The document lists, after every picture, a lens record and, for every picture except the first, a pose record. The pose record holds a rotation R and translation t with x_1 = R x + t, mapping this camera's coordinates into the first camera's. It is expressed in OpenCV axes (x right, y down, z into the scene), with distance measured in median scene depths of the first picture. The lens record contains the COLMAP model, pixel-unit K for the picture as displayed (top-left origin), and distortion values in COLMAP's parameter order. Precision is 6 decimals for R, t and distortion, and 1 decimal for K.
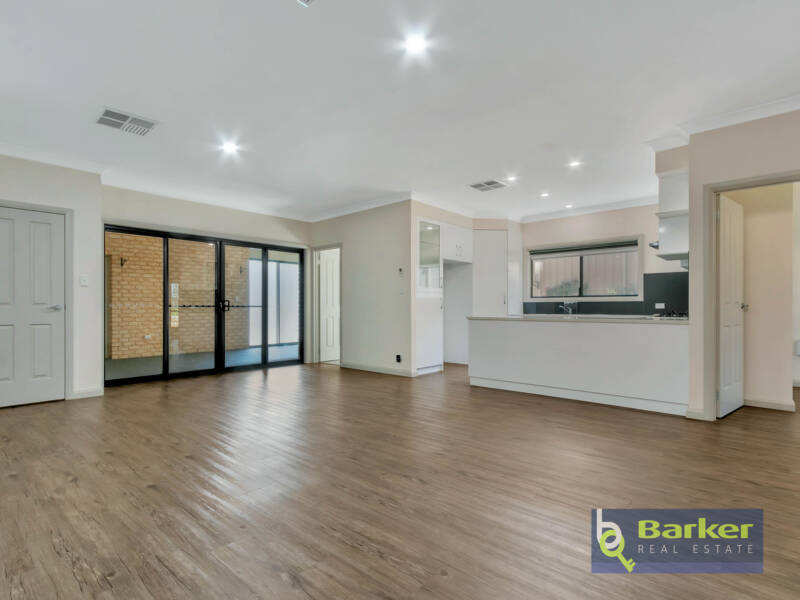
lens RADIAL K [[422.4, 0, 397.0], [0, 422.4, 304.1], [0, 0, 1]] dist [-0.005812, 0.000009]
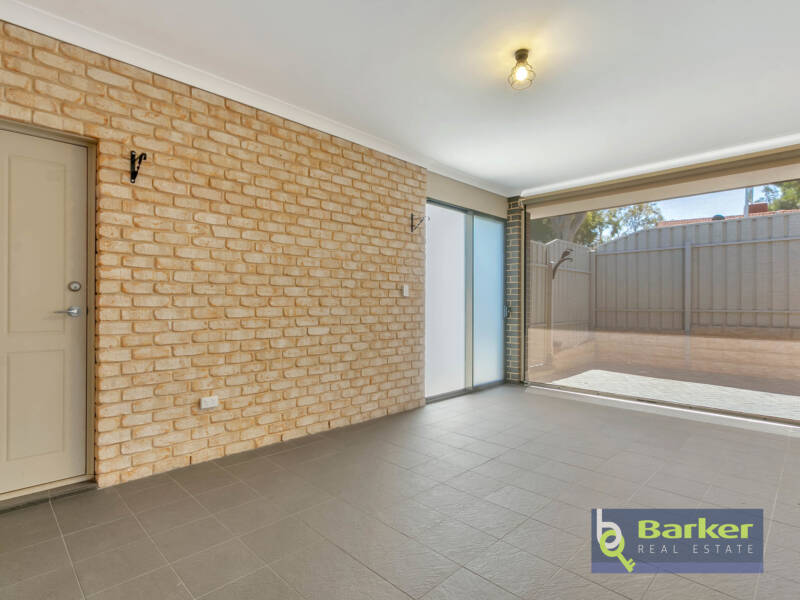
lens RADIAL K [[422.4, 0, 401.5], [0, 422.4, 302.1], [0, 0, 1]] dist [-0.005812, 0.000009]
pose [[0.999986, 0.004214, 0.003105, -0.455215], [-0.004208, 0.999989, -0.001975, -0.000899], [-0.003113, 0.001962, 0.999993, 0.688675]]
